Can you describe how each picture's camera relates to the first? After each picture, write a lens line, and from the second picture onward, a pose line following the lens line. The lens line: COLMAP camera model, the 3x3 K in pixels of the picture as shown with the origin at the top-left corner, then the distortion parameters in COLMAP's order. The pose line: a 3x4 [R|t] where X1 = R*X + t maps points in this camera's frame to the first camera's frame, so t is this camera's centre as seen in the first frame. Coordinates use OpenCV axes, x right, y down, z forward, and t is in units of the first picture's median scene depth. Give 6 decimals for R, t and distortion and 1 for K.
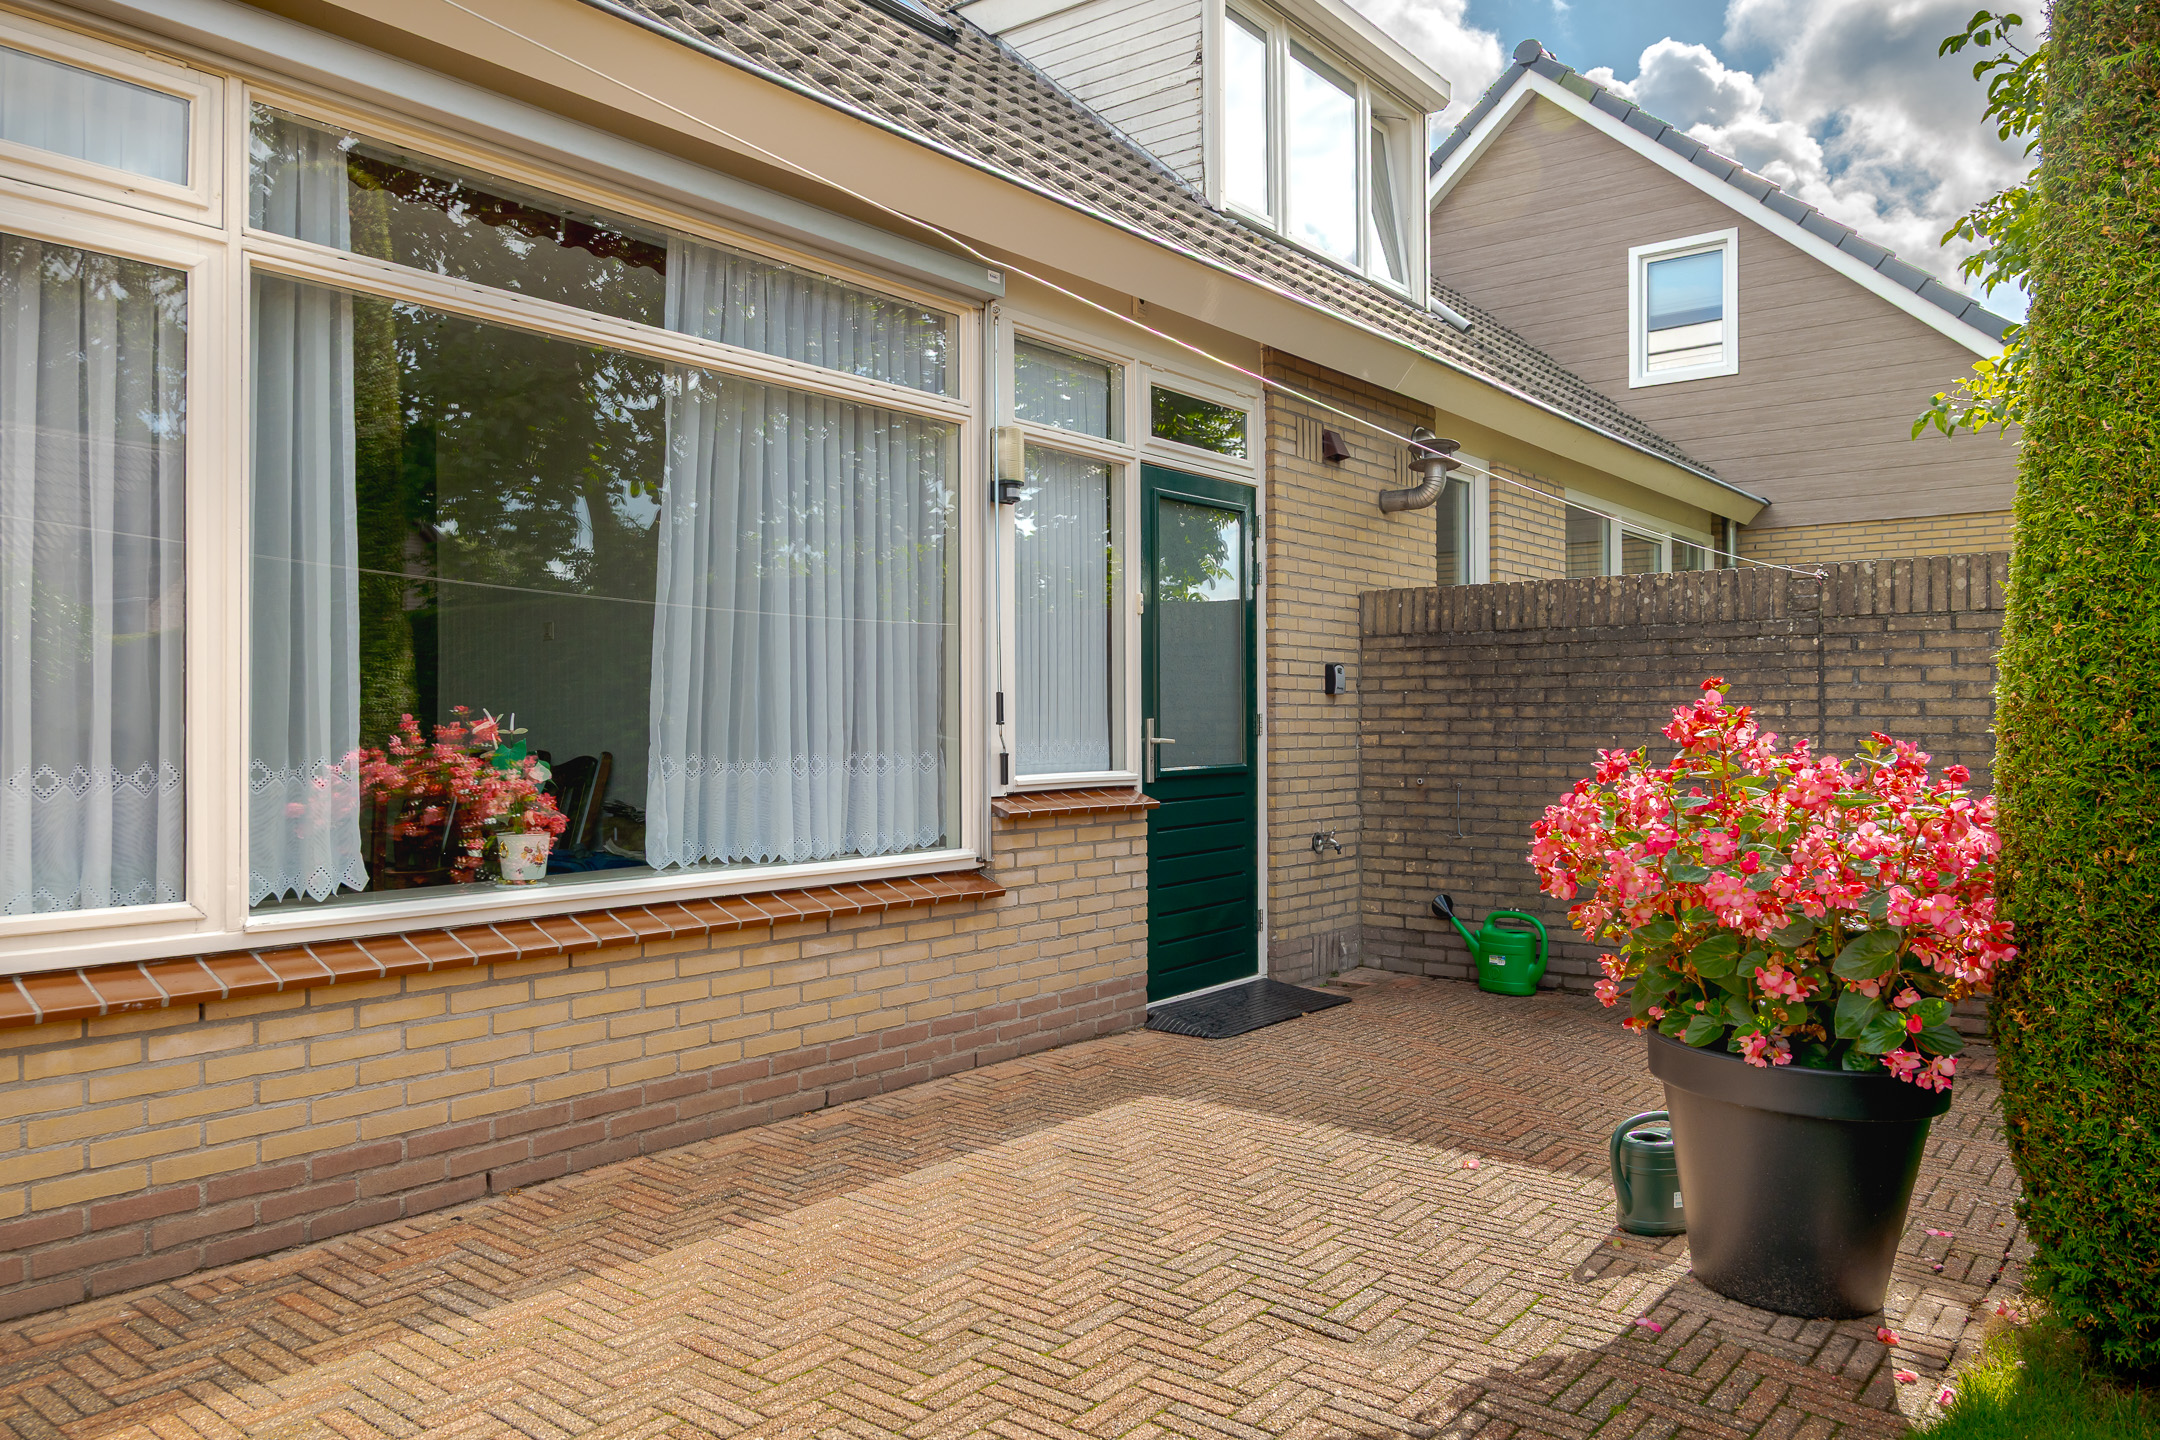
lens RADIAL K [[1547.3, 0, 1052.5], [0, 1547.3, 716.5], [0, 0, 1]] dist [-0.002623, 0.006201]
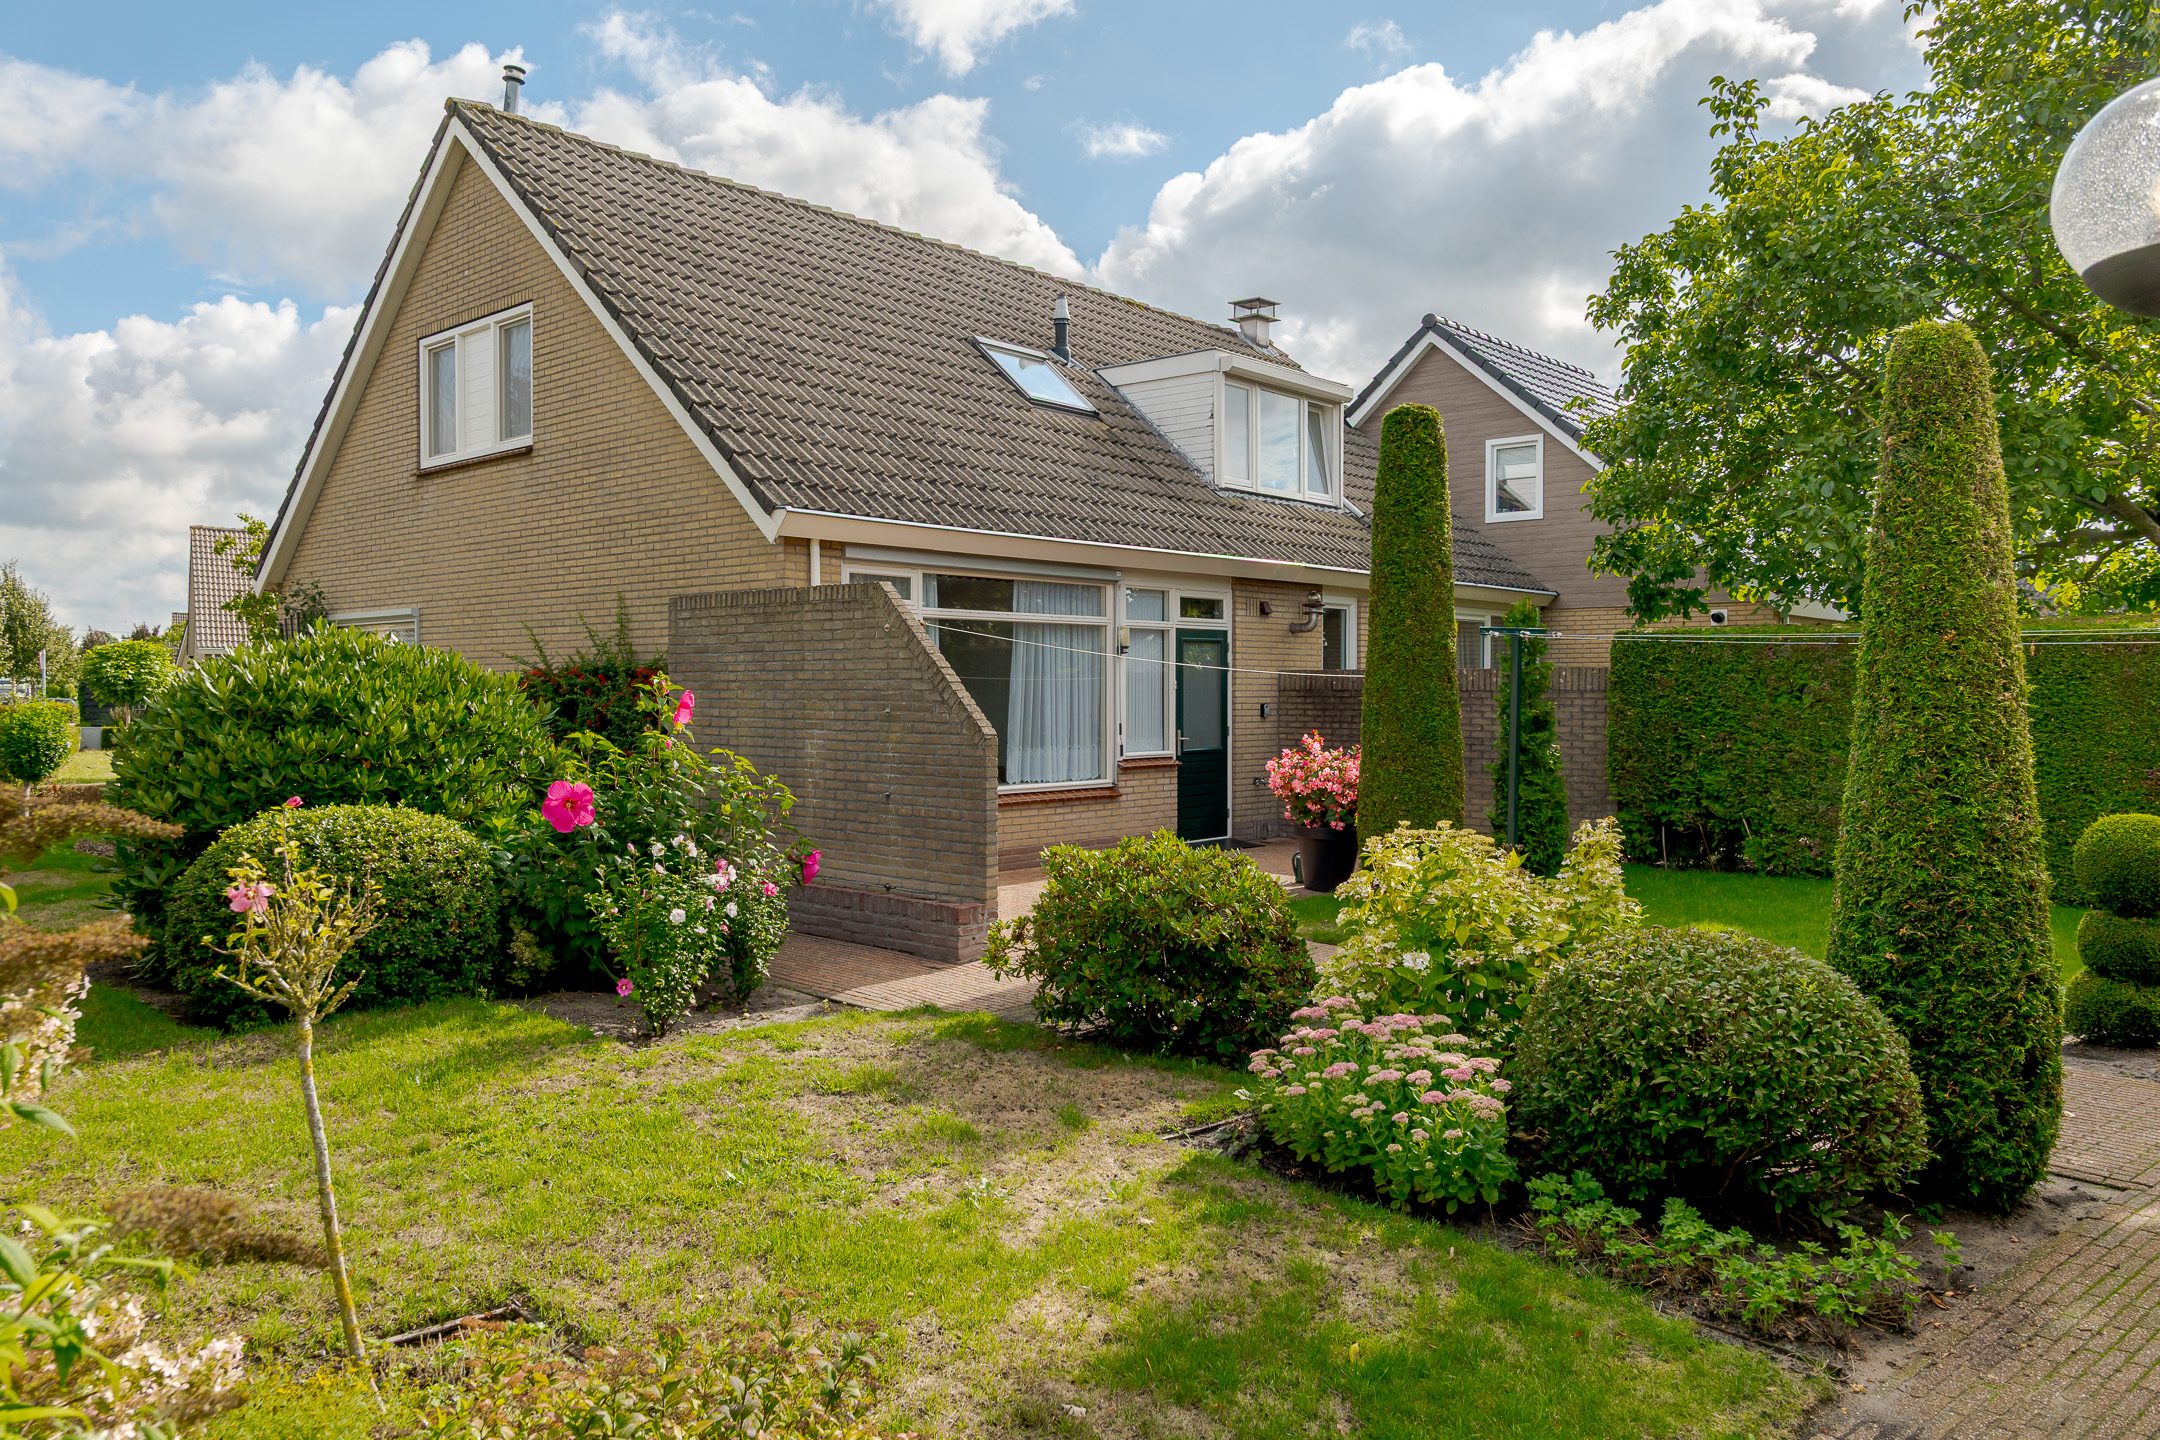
lens RADIAL K [[1547.3, 0, 1052.5], [0, 1547.3, 716.5], [0, 0, 1]] dist [-0.002623, 0.006201]
pose [[0.997684, 0.001257, -0.068002, 0.028096], [0.000153, 0.999785, 0.020723, -0.072655], [0.068013, -0.020686, 0.997470, -1.518857]]
